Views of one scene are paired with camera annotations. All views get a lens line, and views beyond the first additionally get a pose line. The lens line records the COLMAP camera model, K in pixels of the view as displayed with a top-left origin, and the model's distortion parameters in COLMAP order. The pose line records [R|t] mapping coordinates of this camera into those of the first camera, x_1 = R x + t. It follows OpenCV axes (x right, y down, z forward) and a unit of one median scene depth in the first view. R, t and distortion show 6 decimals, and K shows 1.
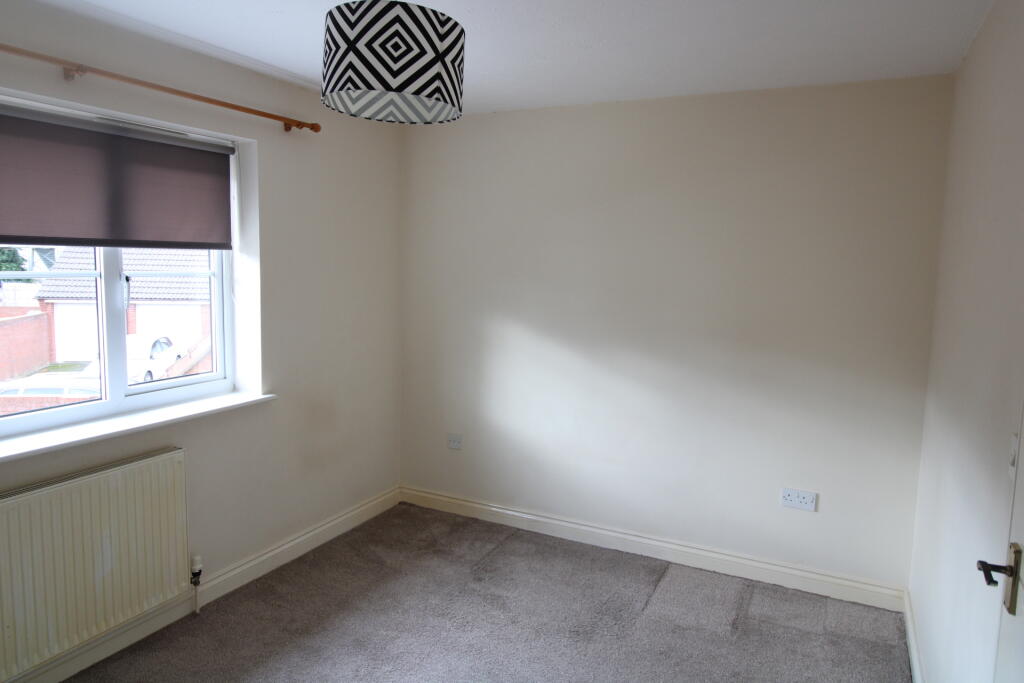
lens RADIAL K [[703.2, 0, 506.5], [0, 703.2, 340.7], [0, 0, 1]] dist [0.006714, 0.003010]
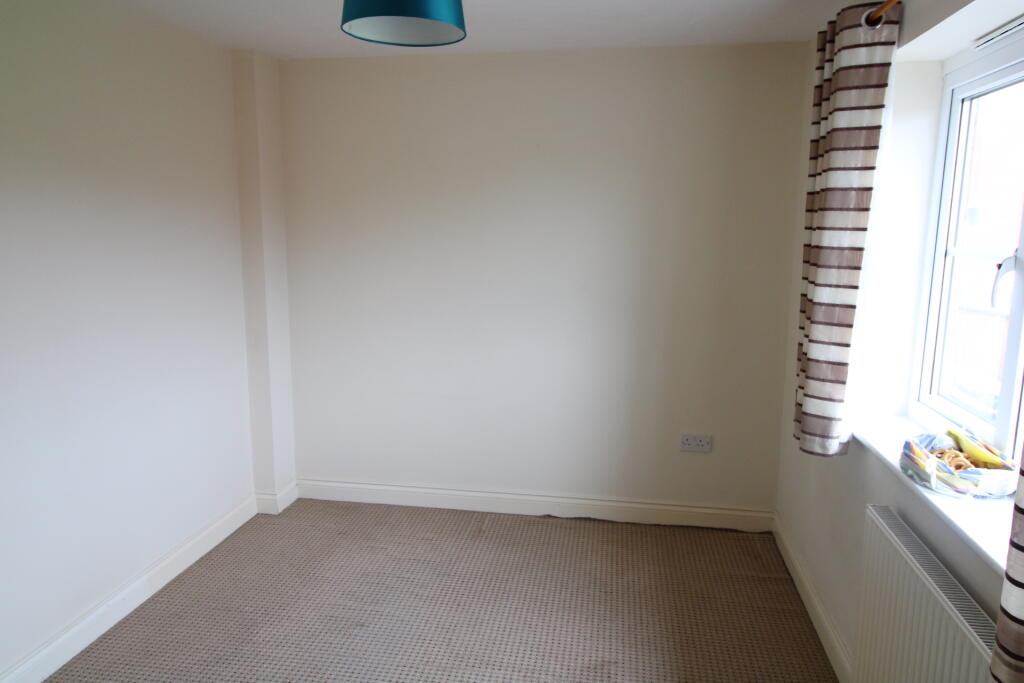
lens RADIAL K [[703.2, 0, 506.5], [0, 703.2, 340.7], [0, 0, 1]] dist [0.006714, 0.003010]
pose [[0.957567, -0.074261, 0.278478, -0.389160], [0.058773, 0.996245, 0.063568, -0.032885], [-0.282153, -0.044504, 0.958337, 0.194427]]
